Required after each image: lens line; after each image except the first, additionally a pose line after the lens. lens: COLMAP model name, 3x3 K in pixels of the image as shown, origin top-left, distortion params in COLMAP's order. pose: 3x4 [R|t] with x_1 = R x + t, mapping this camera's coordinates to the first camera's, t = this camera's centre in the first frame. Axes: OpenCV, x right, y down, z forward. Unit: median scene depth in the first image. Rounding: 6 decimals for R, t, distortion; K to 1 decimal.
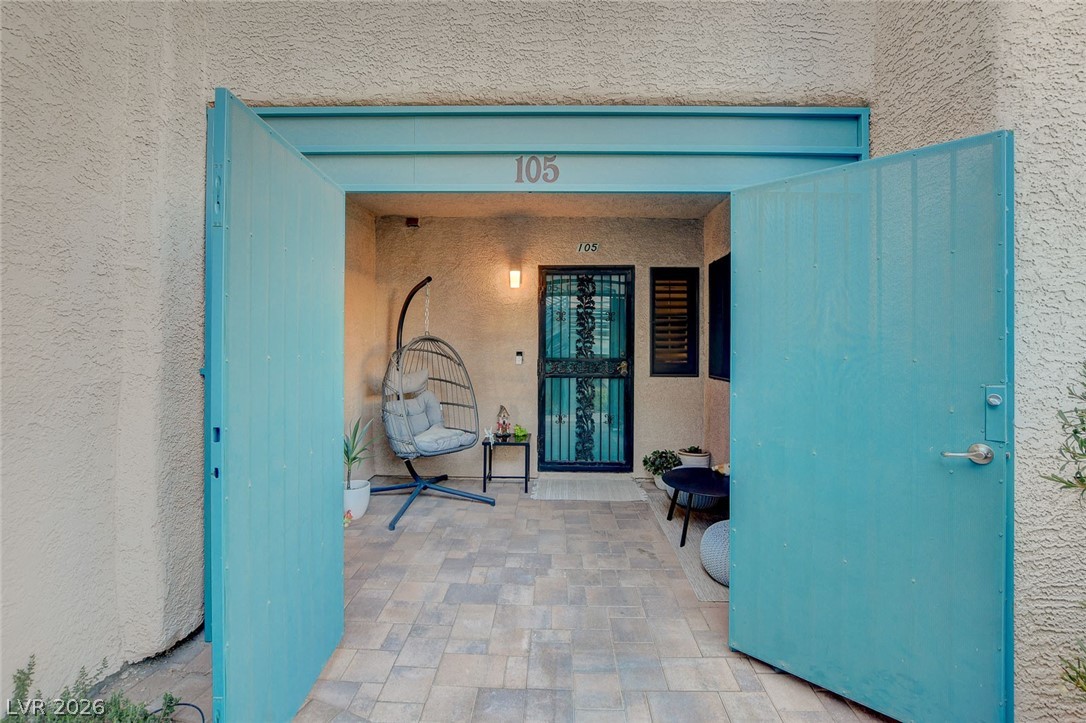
lens RADIAL K [[478.5, 0, 547.9], [0, 478.5, 335.4], [0, 0, 1]] dist [-0.025621, 0.003030]
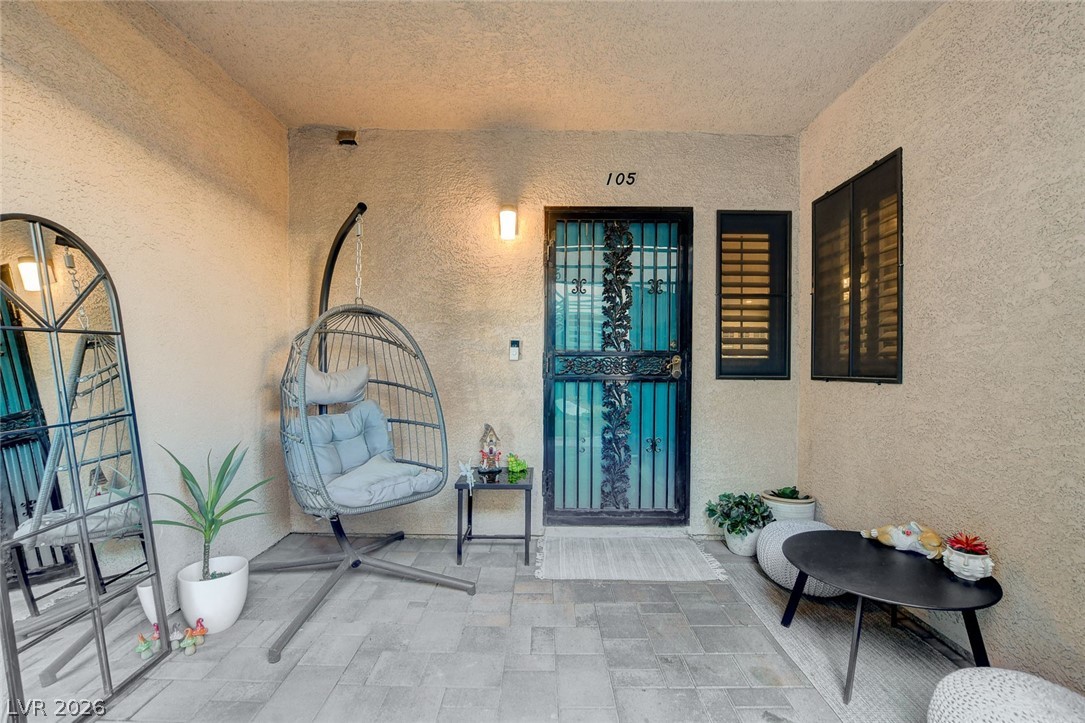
lens RADIAL K [[478.1, 0, 543.0], [0, 478.1, 361.8], [0, 0, 1]] dist [-0.025621, 0.003030]
pose [[0.999931, -0.001167, 0.011725, -0.029865], [0.001060, 0.999958, 0.009099, 0.057586], [-0.011735, -0.009086, 0.999890, 0.363500]]
